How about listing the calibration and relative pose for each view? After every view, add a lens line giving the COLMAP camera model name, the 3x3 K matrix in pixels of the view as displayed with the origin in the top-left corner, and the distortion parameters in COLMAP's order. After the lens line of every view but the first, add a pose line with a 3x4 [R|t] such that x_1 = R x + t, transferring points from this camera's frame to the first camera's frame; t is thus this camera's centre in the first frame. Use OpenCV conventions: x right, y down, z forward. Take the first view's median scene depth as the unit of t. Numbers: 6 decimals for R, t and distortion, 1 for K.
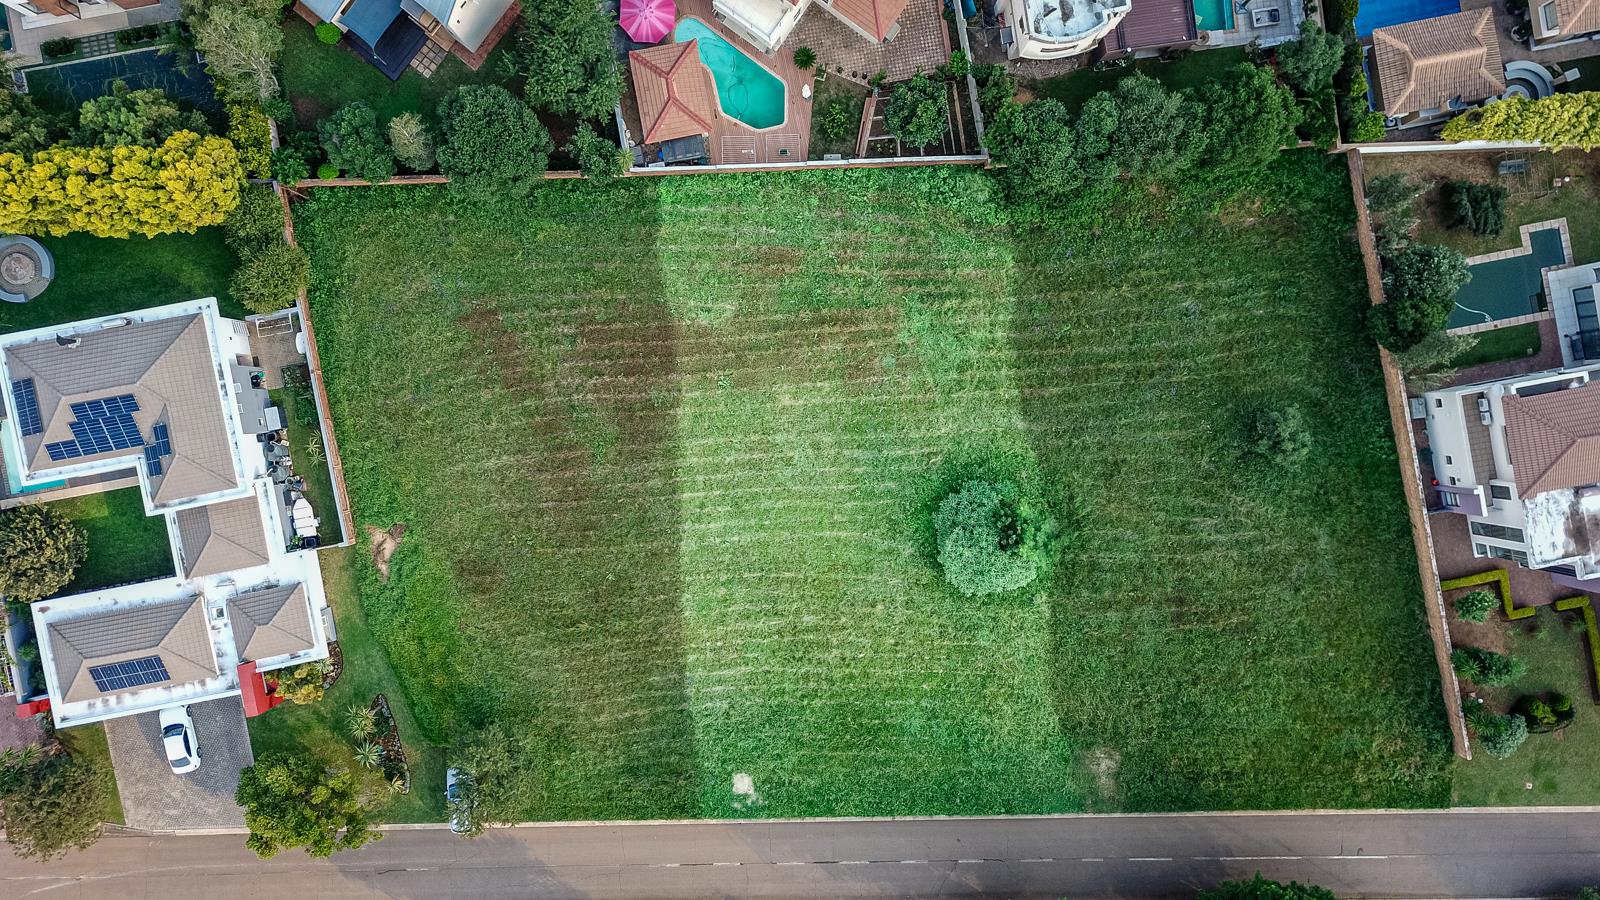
lens RADIAL K [[1224.3, 0, 784.0], [0, 1224.3, 445.6], [0, 0, 1]] dist [0.021263, 0.019613]
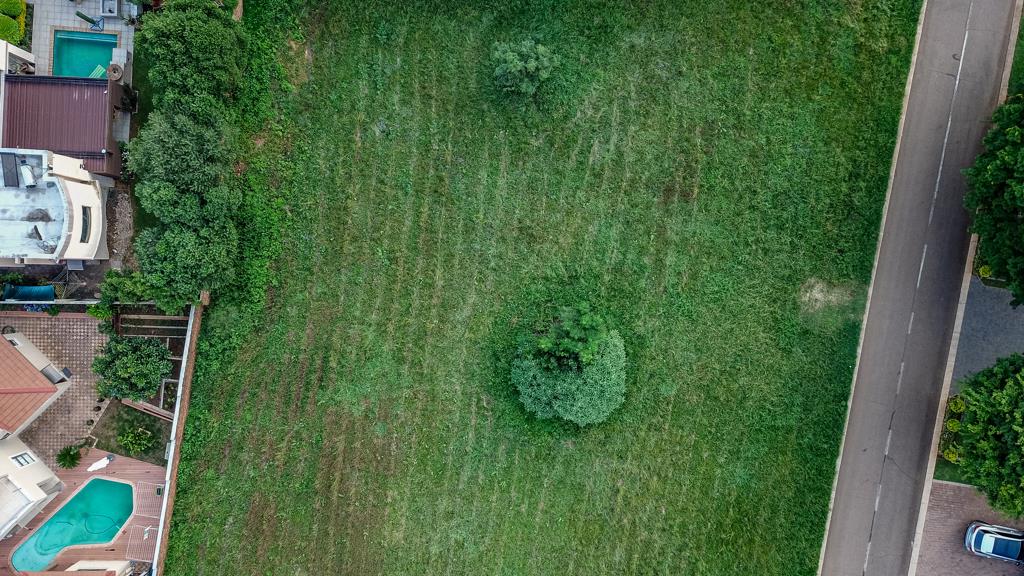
lens RADIAL K [[783.5, 0, 501.7], [0, 783.5, 285.2], [0, 0, 1]] dist [0.021263, 0.019613]
pose [[0.187229, -0.982172, -0.016834, 0.231879], [0.981832, 0.187648, -0.028196, 0.025669], [0.030852, -0.011249, 0.999461, 0.357868]]
